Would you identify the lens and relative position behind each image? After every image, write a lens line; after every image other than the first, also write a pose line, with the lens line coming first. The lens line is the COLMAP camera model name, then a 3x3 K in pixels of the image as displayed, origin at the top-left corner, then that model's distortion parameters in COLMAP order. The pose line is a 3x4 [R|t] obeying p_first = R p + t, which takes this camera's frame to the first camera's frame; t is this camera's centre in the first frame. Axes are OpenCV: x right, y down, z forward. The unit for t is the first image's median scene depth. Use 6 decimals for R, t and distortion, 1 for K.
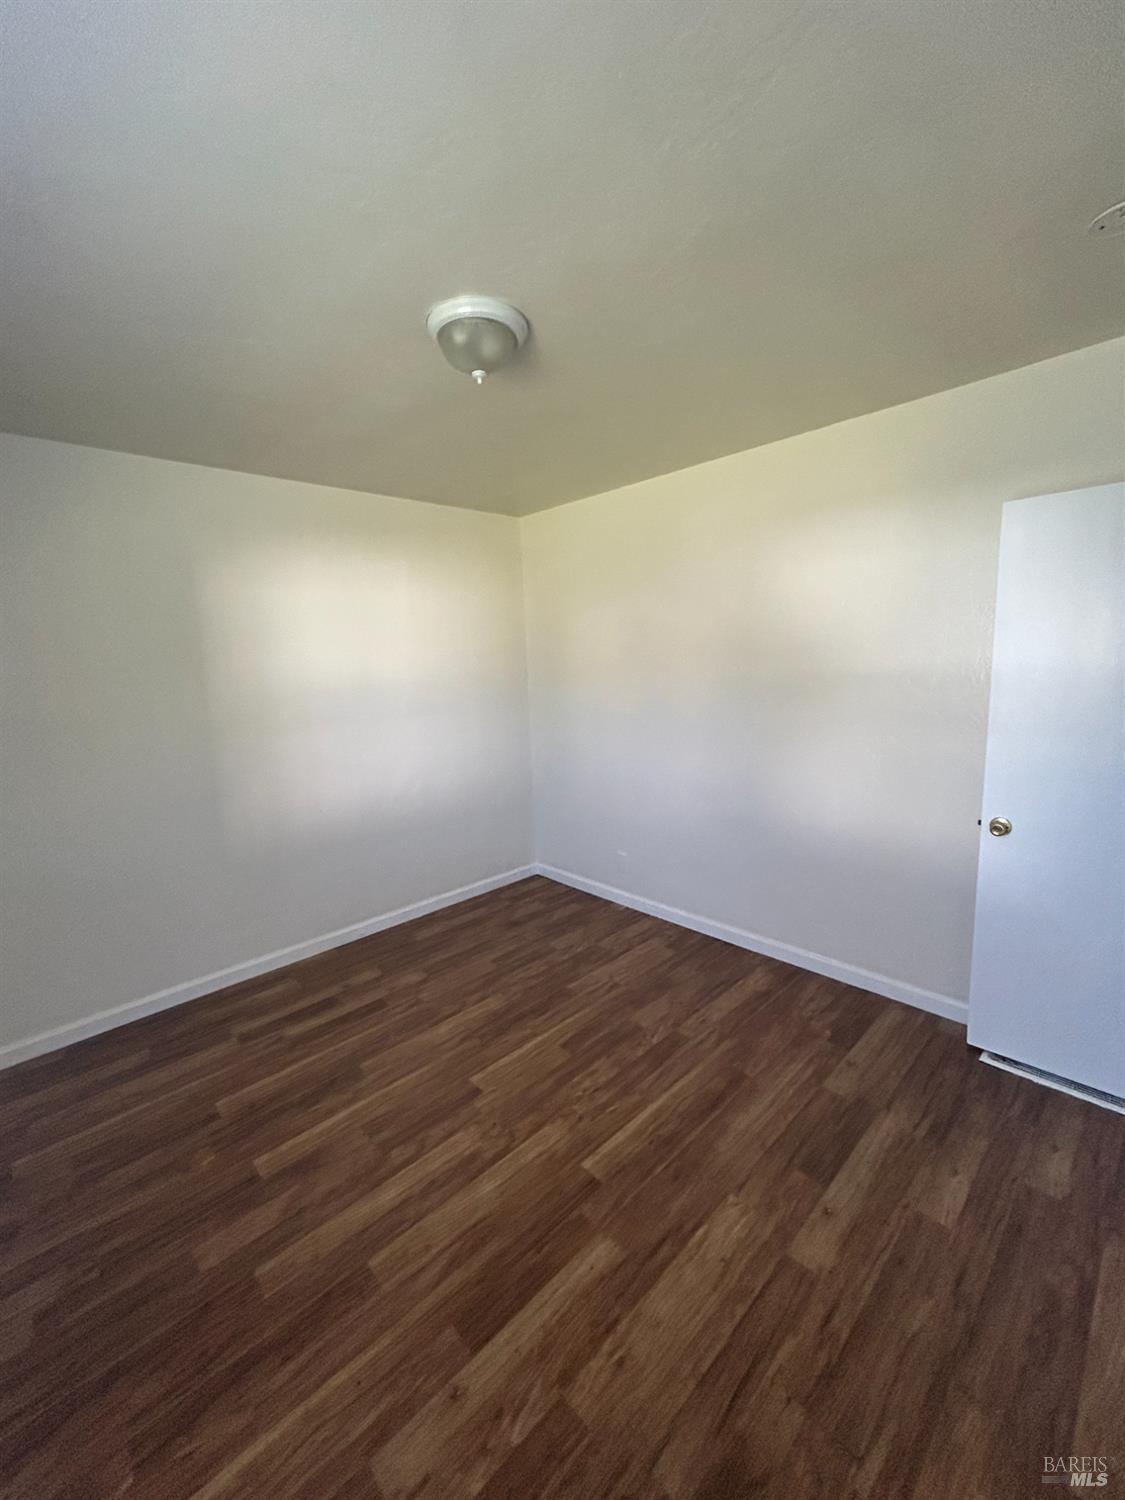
lens RADIAL K [[609.1, 0, 563.7], [0, 609.1, 745.0], [0, 0, 1]] dist [0.007484, 0.000058]
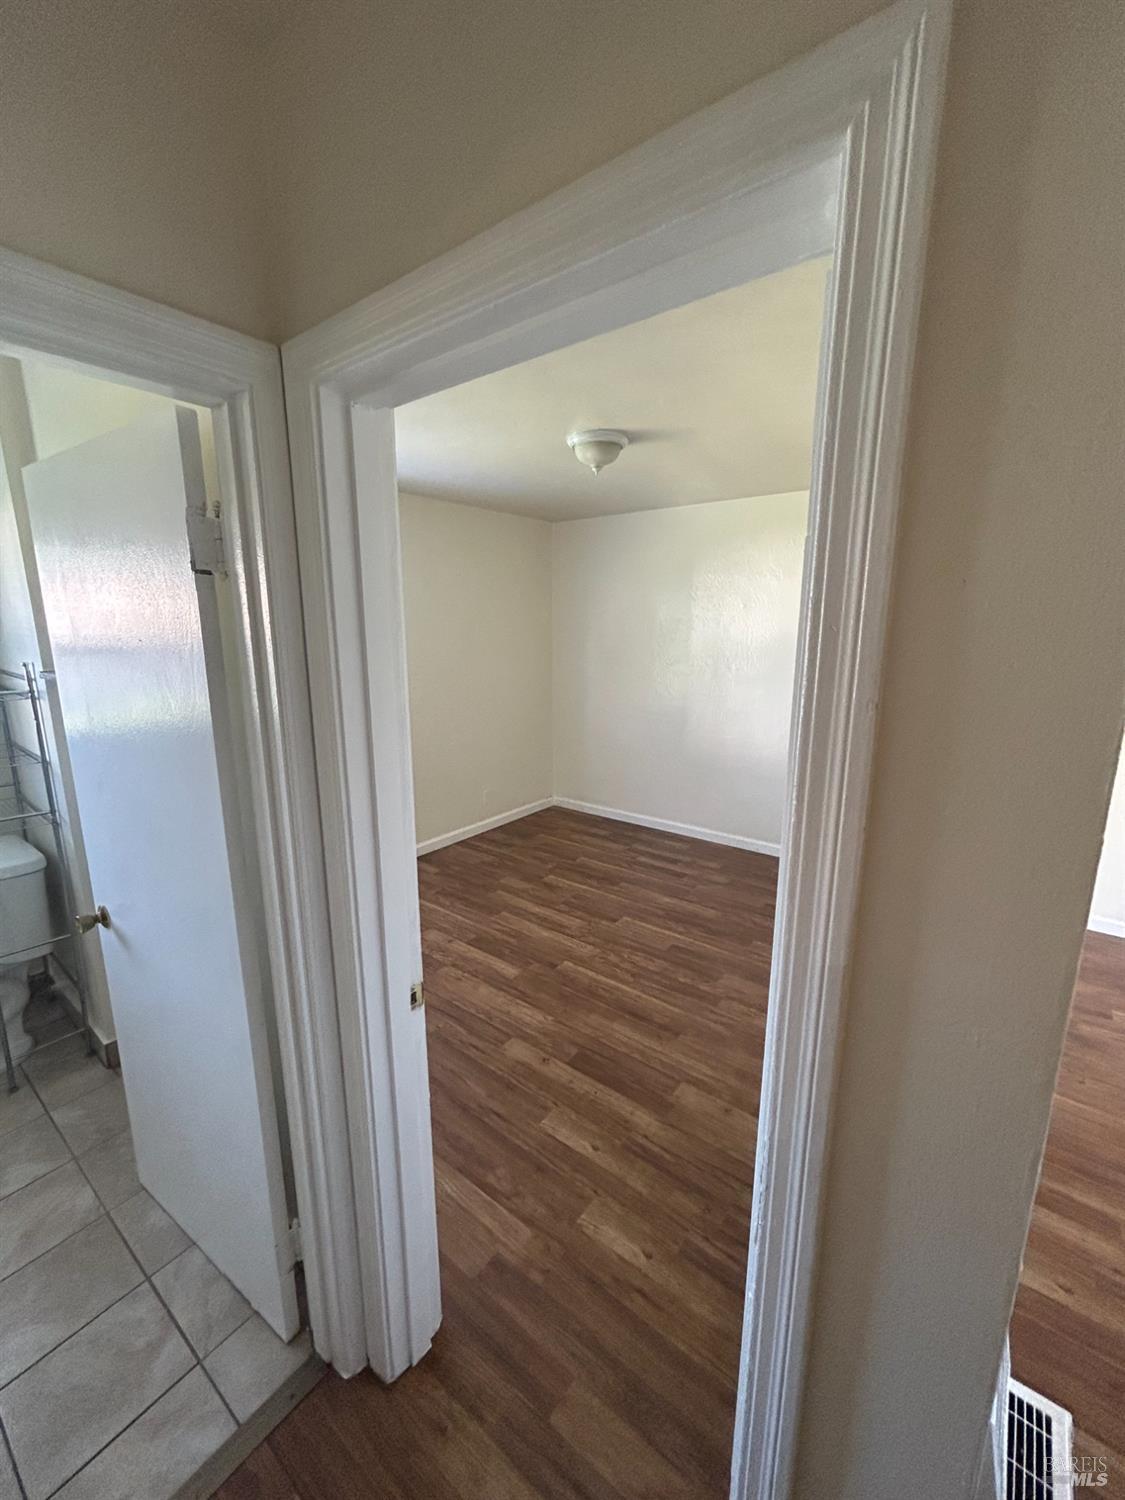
lens RADIAL K [[609.1, 0, 566.6], [0, 609.1, 750.0], [0, 0, 1]] dist [0.007484, 0.000058]
pose [[0.141000, 0.240028, -0.960472, 1.367821], [-0.140591, 0.965186, 0.220567, -0.203034], [0.979976, 0.103933, 0.169837, 0.625866]]
